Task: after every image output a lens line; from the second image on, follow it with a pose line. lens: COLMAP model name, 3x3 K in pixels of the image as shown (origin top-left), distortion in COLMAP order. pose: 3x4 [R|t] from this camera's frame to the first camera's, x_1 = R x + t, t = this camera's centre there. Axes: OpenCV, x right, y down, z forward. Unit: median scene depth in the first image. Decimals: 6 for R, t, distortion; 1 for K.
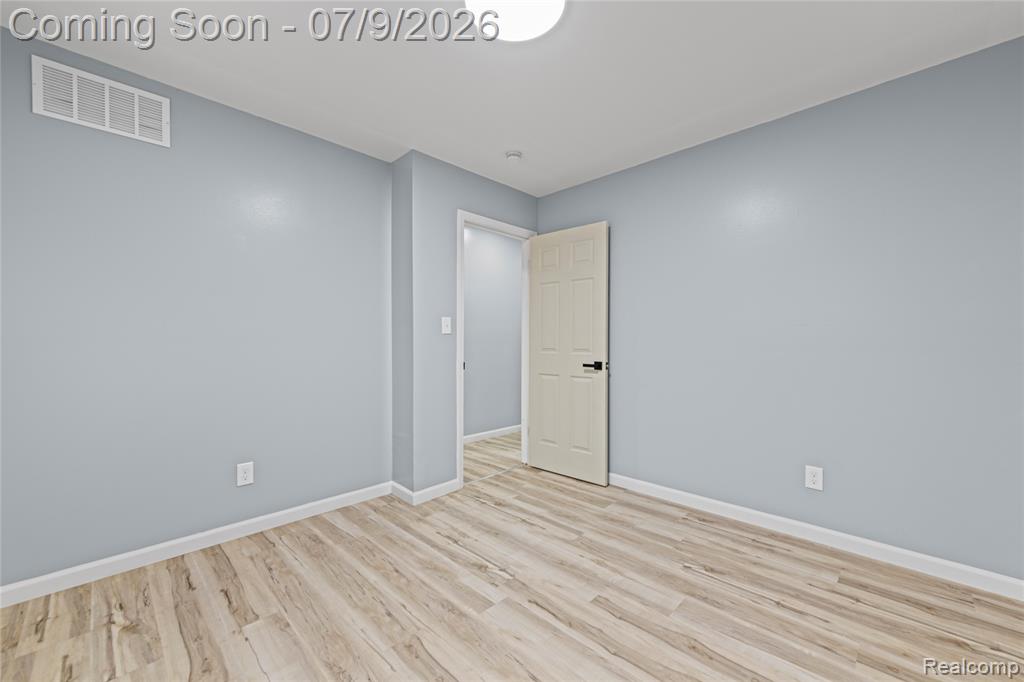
lens RADIAL K [[409.9, 0, 511.4], [0, 409.9, 341.7], [0, 0, 1]] dist [0.011855, 0.000636]
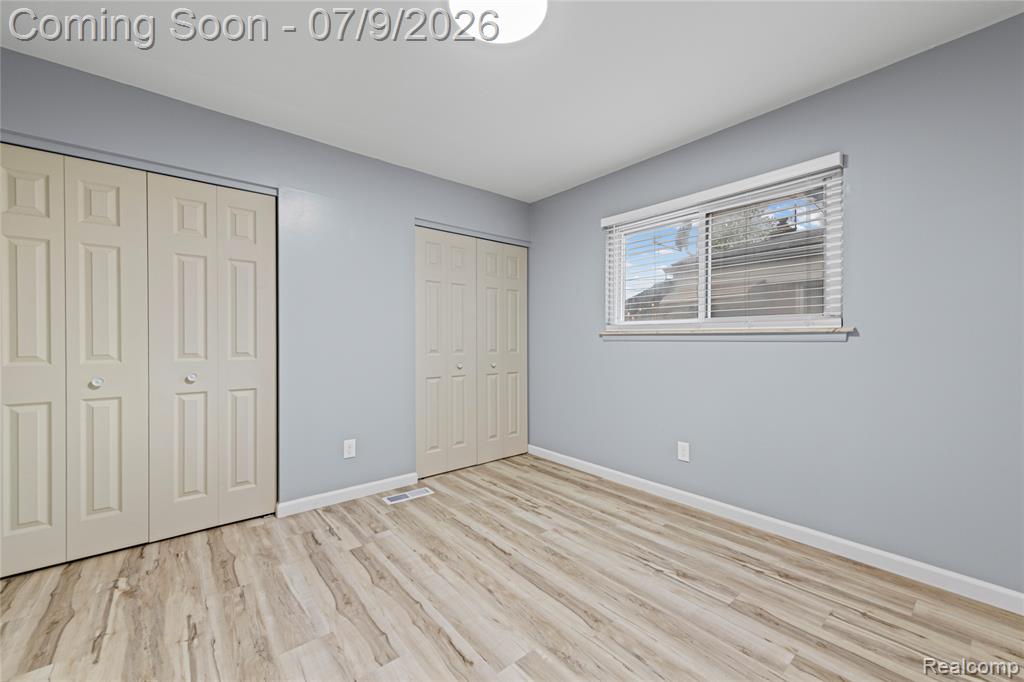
lens RADIAL K [[409.9, 0, 509.2], [0, 409.9, 336.7], [0, 0, 1]] dist [0.011855, 0.000636]
pose [[-0.993678, -0.000410, 0.112267, -0.124359], [0.000228, 0.999984, 0.005671, -0.010863], [-0.112267, 0.005661, -0.993662, 1.870715]]
